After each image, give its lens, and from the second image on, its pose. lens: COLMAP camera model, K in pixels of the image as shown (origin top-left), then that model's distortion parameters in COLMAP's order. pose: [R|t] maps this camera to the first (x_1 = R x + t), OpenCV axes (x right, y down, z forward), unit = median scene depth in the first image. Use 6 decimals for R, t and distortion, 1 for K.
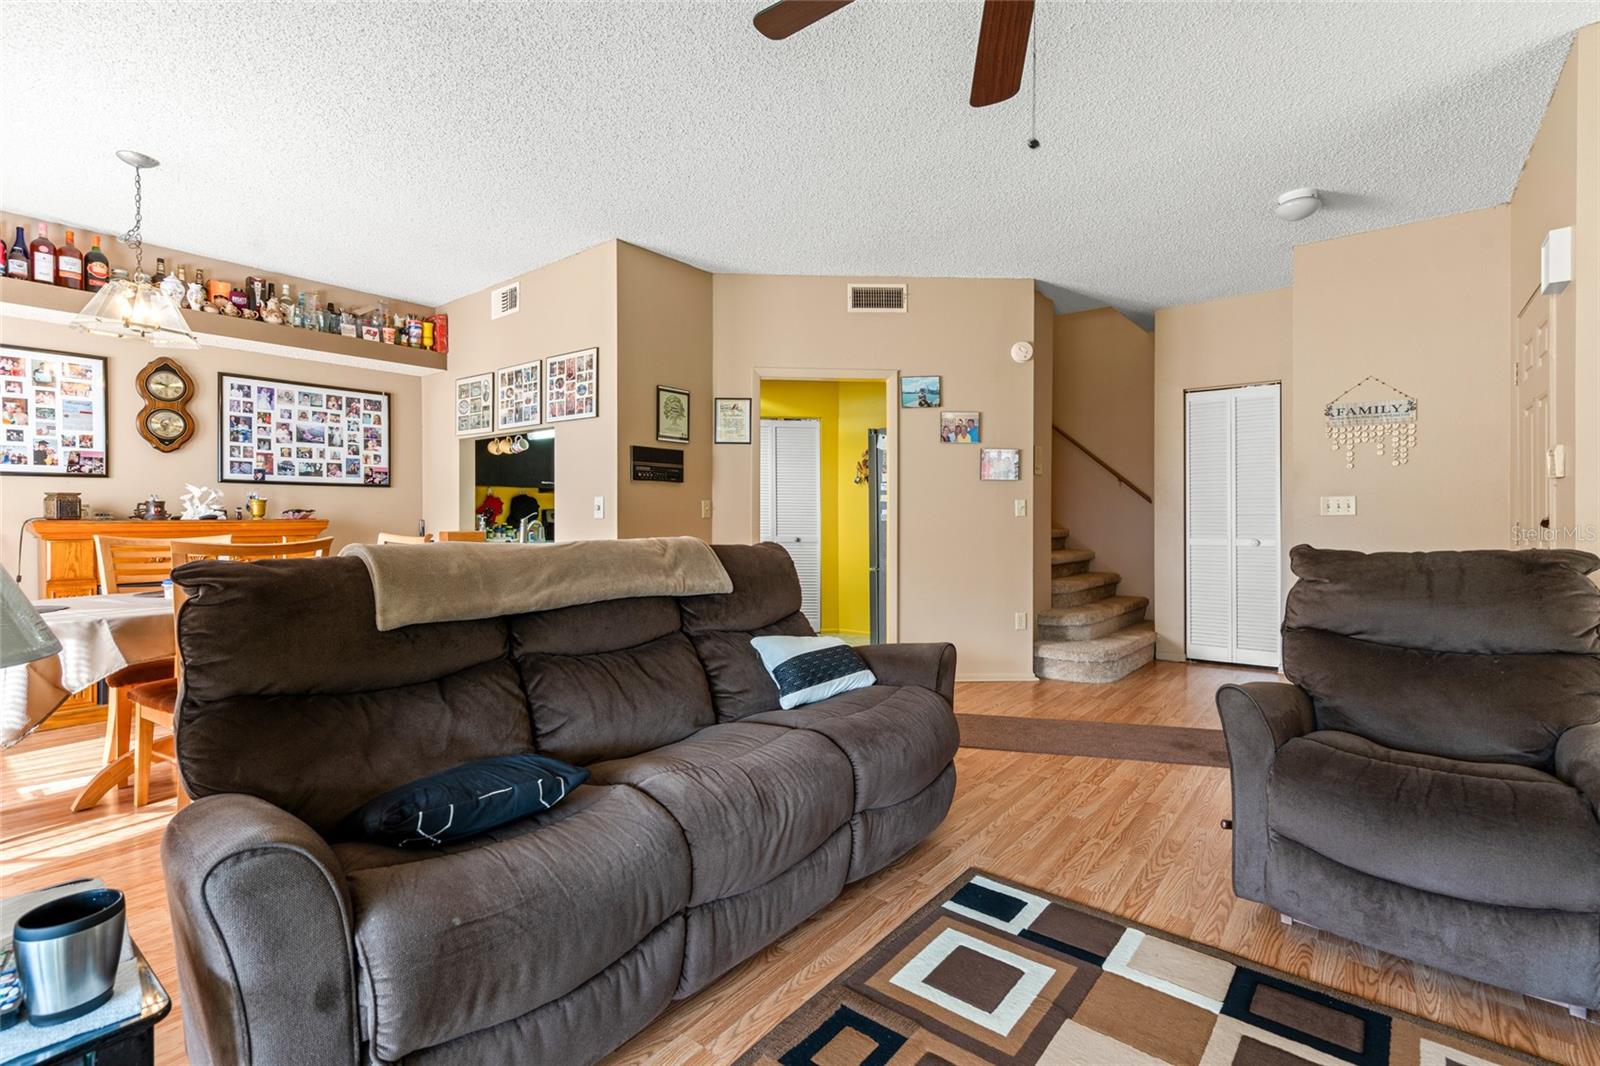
lens RADIAL K [[722.2, 0, 799.1], [0, 722.2, 506.9], [0, 0, 1]] dist [-0.000629, -0.000087]
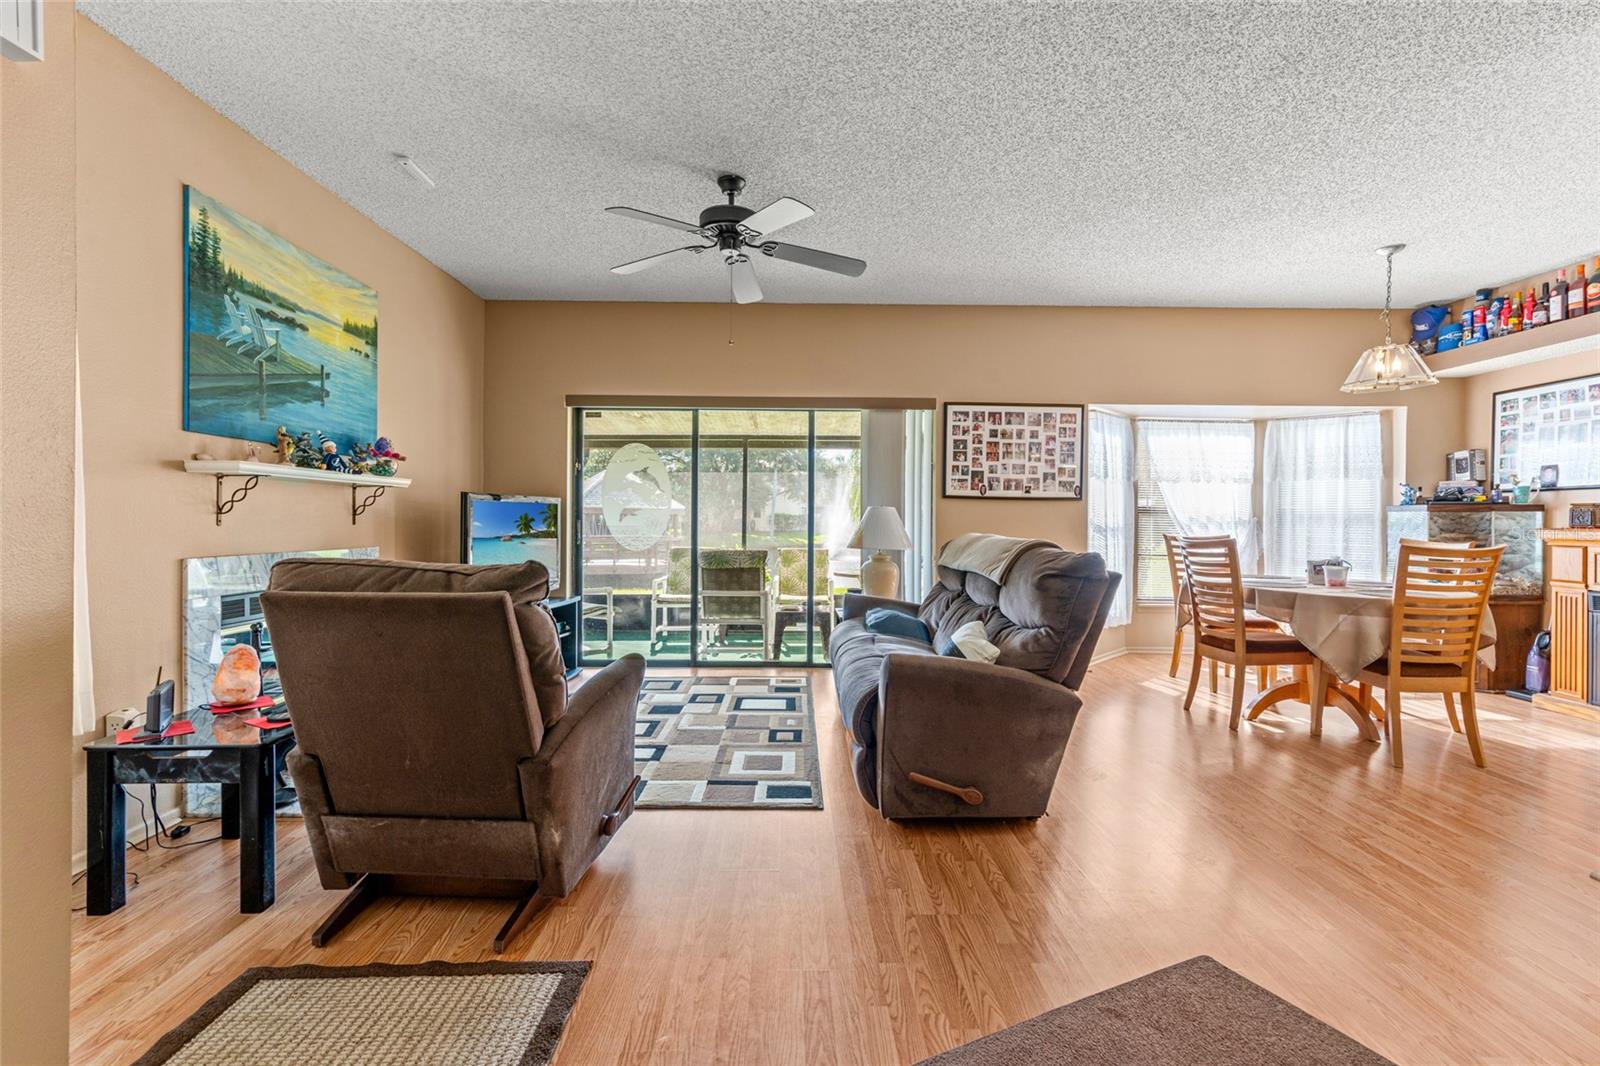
lens RADIAL K [[698.4, 0, 800.0], [0, 698.4, 533.0], [0, 0, 1]] dist [0.000076, -0.000030]
pose [[-0.765601, 0.008177, -0.643263, 1.293058], [0.000472, 0.999926, 0.012148, 0.024311], [0.643315, 0.008997, -0.765549, 2.368776]]
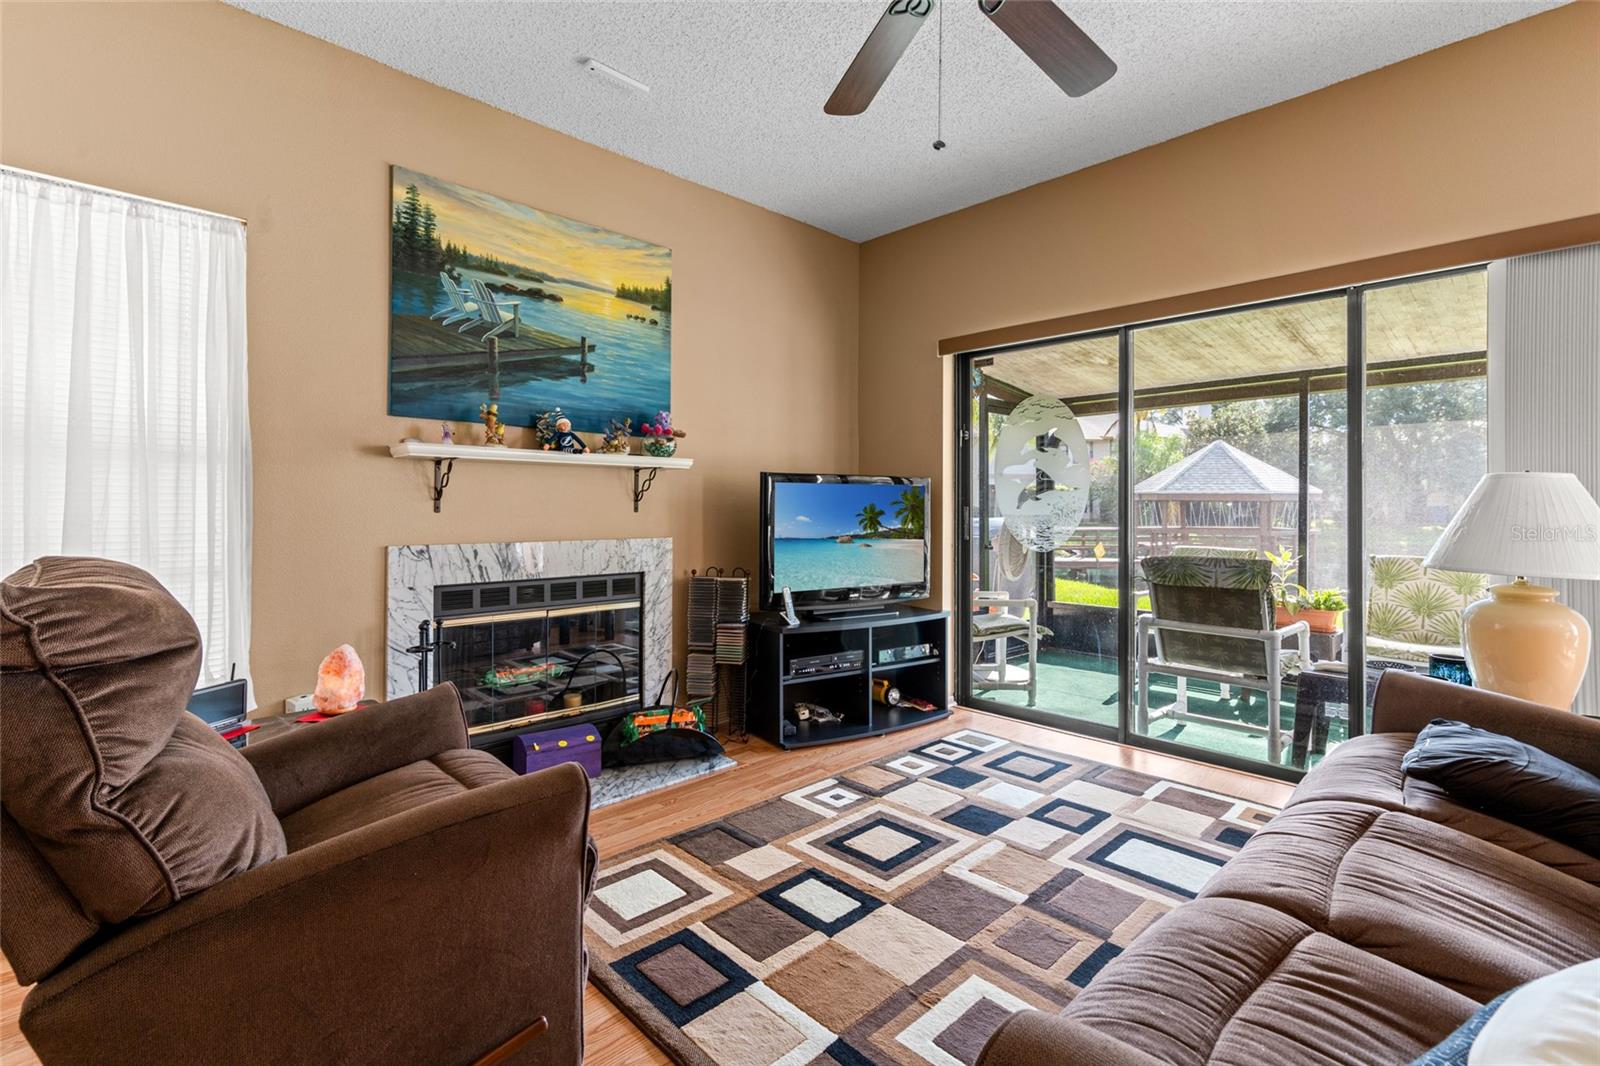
lens RADIAL K [[722.2, 0, 799.1], [0, 722.2, 506.9], [0, 0, 1]] dist [-0.000629, -0.000087]
pose [[-0.993622, -0.001469, 0.112756, 0.360760], [-0.002483, 0.999958, -0.008850, 0.025669], [-0.112738, -0.009073, -0.993583, 1.809125]]
